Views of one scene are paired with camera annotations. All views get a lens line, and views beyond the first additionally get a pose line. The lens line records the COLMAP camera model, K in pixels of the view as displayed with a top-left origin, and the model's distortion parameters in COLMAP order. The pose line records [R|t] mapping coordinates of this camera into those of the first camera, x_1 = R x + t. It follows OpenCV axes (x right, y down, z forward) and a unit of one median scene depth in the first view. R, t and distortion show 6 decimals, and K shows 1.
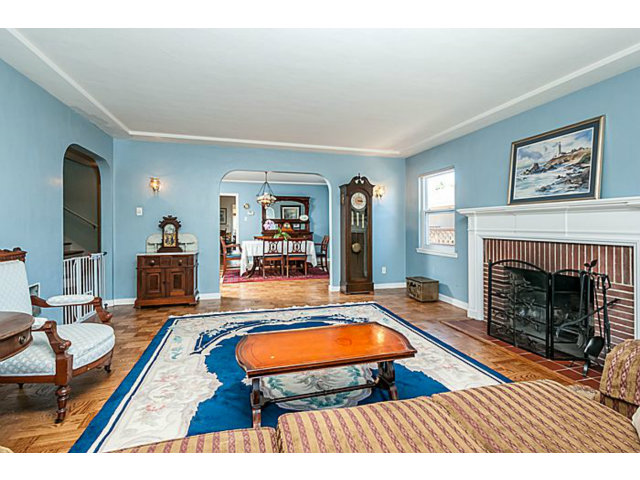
lens RADIAL K [[310.1, 0, 319.4], [0, 310.1, 224.1], [0, 0, 1]] dist [-0.000724, -0.000173]
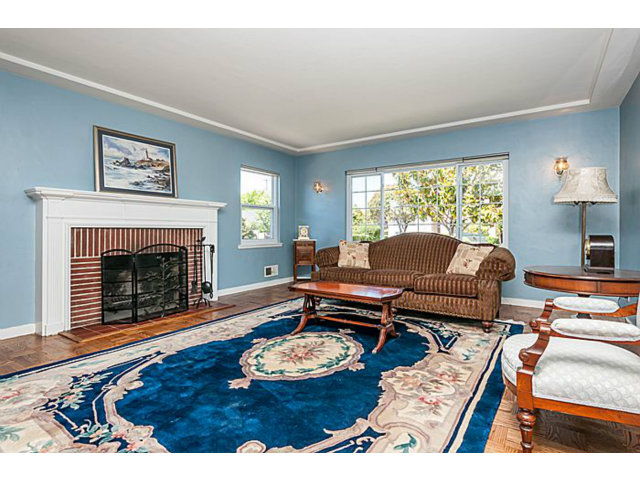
lens RADIAL K [[327.8, 0, 331.0], [0, 327.8, 226.5], [0, 0, 1]] dist [-0.000842, -0.000229]
pose [[-0.661362, 0.001635, 0.750065, -0.713542], [-0.007813, 0.999928, -0.009069, 0.056411], [-0.750027, -0.011858, -0.661301, 1.320775]]
